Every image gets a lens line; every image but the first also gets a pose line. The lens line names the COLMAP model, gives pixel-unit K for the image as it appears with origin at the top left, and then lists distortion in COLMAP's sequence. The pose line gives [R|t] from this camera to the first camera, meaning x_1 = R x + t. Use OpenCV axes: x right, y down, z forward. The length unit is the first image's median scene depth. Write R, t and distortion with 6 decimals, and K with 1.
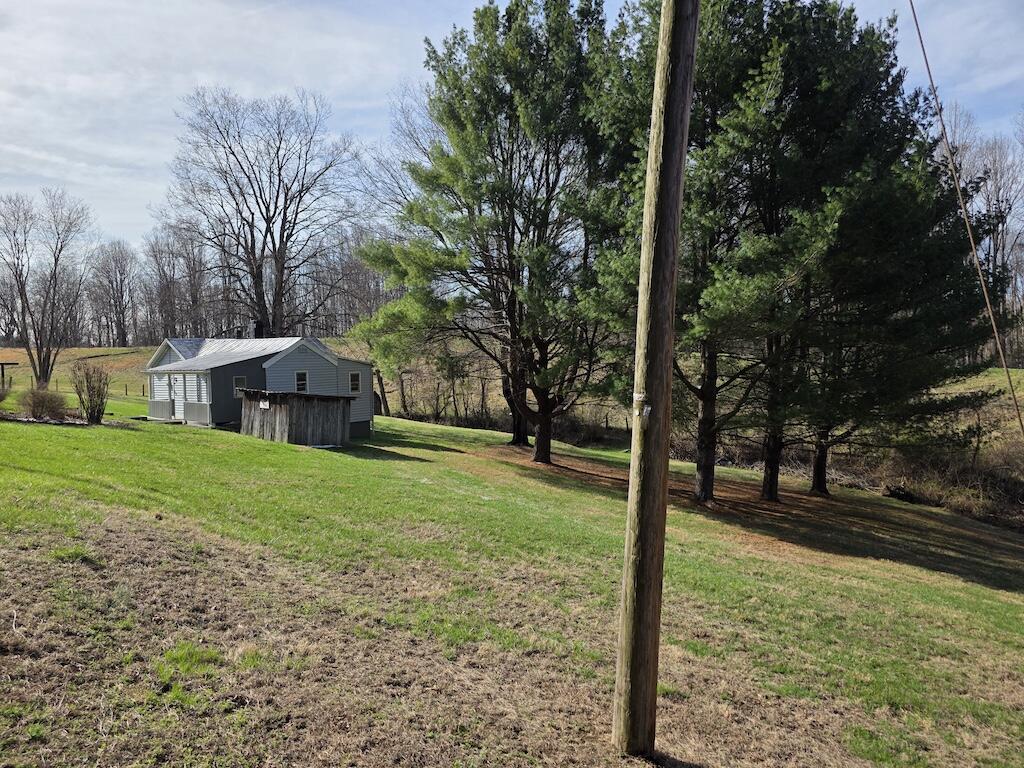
lens RADIAL K [[672.4, 0, 510.0], [0, 672.4, 380.6], [0, 0, 1]] dist [0.044552, -0.033681]
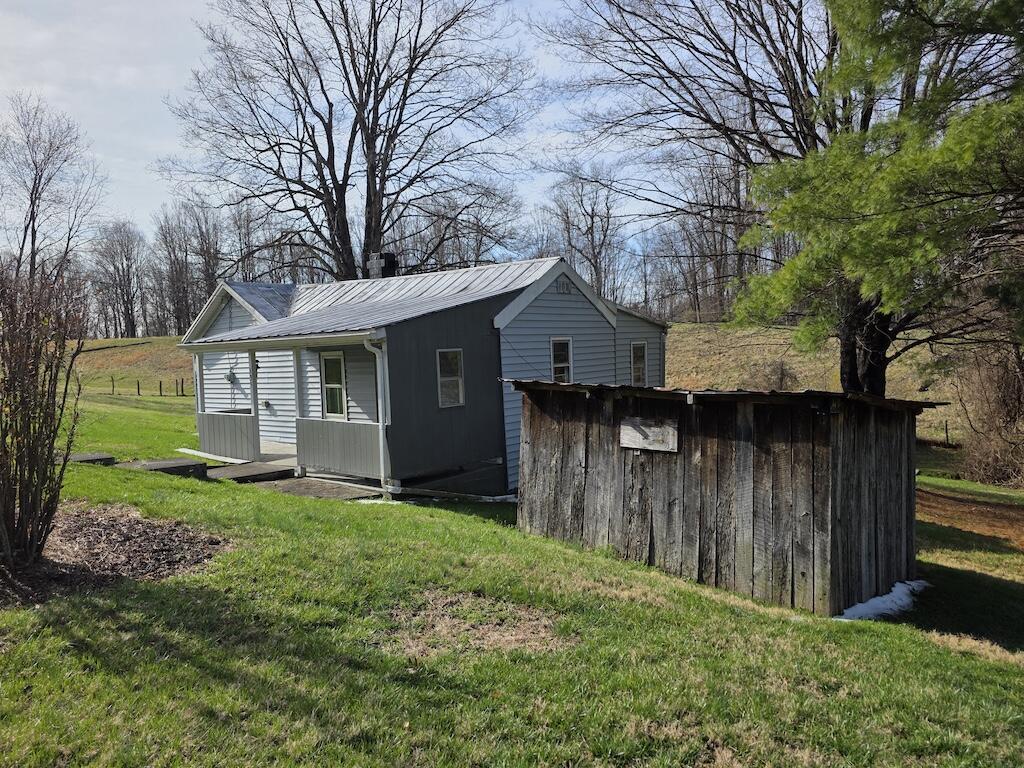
lens RADIAL K [[672.4, 0, 513.3], [0, 672.4, 388.7], [0, 0, 1]] dist [0.044552, -0.033681]
pose [[0.999869, -0.014163, -0.007875, -0.187721], [0.014338, 0.999639, 0.022713, 0.004183], [0.007551, -0.022823, 0.999711, 0.328806]]
